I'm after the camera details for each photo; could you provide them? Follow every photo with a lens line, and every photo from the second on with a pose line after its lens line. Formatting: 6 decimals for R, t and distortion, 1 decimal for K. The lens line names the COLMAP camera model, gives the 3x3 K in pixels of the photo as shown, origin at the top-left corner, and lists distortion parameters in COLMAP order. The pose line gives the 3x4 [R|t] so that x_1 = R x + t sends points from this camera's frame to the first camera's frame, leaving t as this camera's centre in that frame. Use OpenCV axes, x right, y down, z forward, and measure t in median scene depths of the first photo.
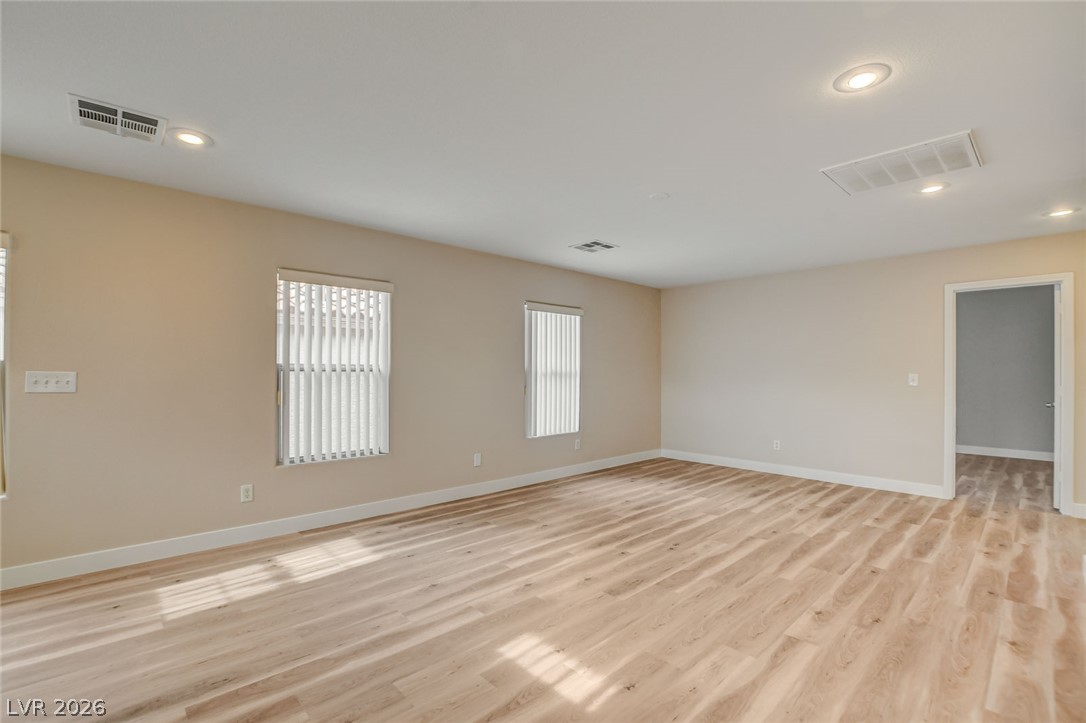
lens RADIAL K [[480.1, 0, 546.6], [0, 480.1, 369.3], [0, 0, 1]] dist [-0.009004, 0.000032]
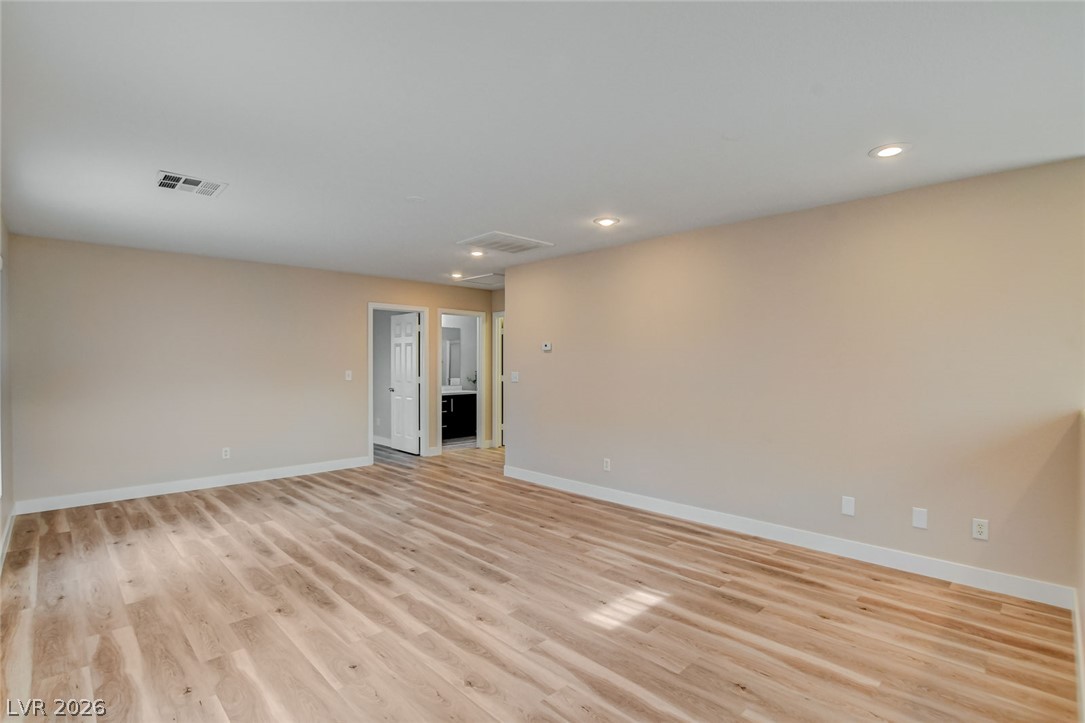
lens RADIAL K [[517.0, 0, 545.7], [0, 517.0, 362.1], [0, 0, 1]] dist [-0.001291, -0.000575]
pose [[-0.018944, 0.002269, 0.999818, -0.838479], [-0.011949, 0.999925, -0.002495, -0.023175], [-0.999749, -0.011994, -0.018916, 0.751235]]
